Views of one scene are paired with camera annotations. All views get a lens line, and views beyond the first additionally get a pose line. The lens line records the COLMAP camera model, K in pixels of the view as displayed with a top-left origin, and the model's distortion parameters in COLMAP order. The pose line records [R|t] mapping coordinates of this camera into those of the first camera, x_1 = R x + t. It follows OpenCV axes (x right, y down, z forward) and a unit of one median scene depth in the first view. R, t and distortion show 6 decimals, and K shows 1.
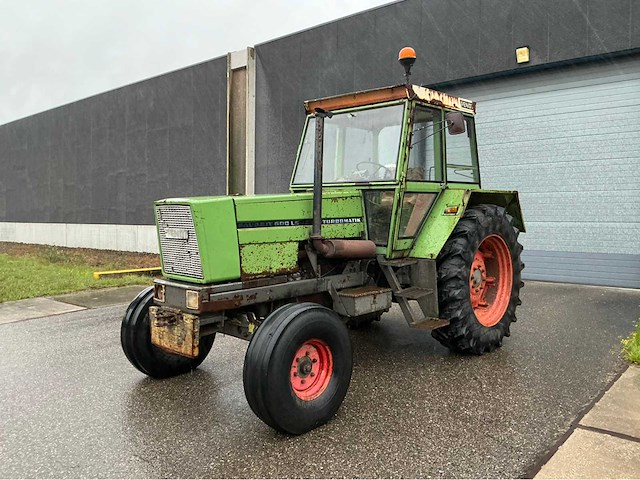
lens RADIAL K [[529.6, 0, 320.0], [0, 529.6, 240.0], [0, 0, 1]] dist [0.139787, -0.269312]
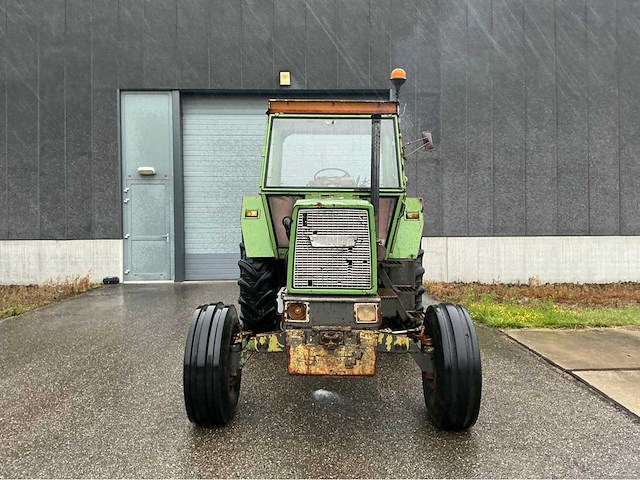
lens RADIAL K [[529.6, 0, 320.0], [0, 529.6, 240.0], [0, 0, 1]] dist [0.139787, -0.269312]
pose [[0.742086, -0.028155, 0.669713, -0.682479], [0.038285, 0.999267, -0.000412, -0.011240], [-0.669210, 0.025946, 0.742620, 0.287246]]
